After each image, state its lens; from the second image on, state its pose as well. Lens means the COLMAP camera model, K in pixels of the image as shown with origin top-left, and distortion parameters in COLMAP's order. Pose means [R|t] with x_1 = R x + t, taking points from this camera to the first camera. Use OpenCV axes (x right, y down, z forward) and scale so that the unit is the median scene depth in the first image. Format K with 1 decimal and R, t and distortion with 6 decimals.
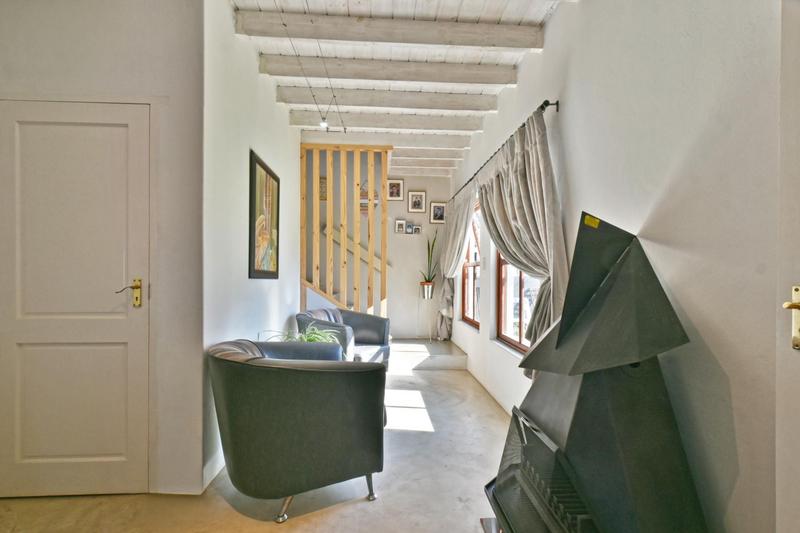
lens RADIAL K [[357.7, 0, 398.3], [0, 357.7, 275.3], [0, 0, 1]] dist [0.013780, -0.011697]
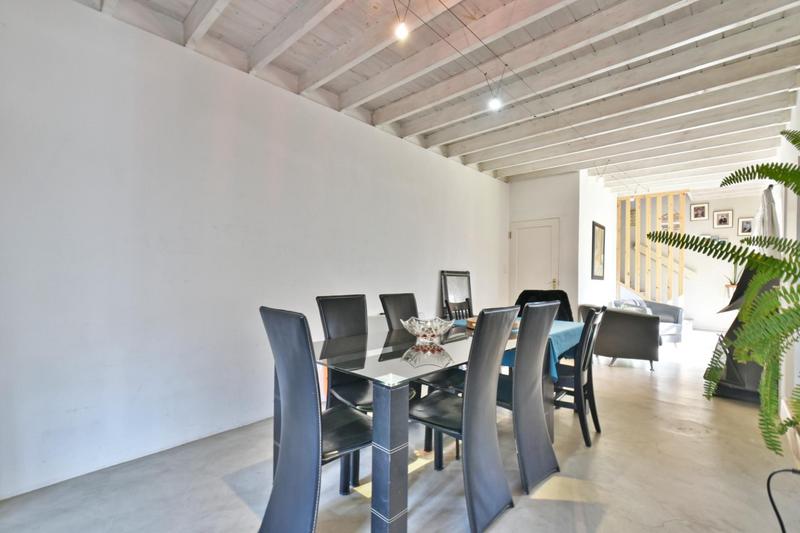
lens RADIAL K [[357.7, 0, 398.3], [0, 357.7, 275.3], [0, 0, 1]] dist [0.013780, -0.011697]
pose [[0.700104, 0.002538, -0.714037, 0.188699], [-0.009111, 0.999944, -0.005380, 0.003291], [0.713983, 0.010272, 0.700088, -0.808074]]
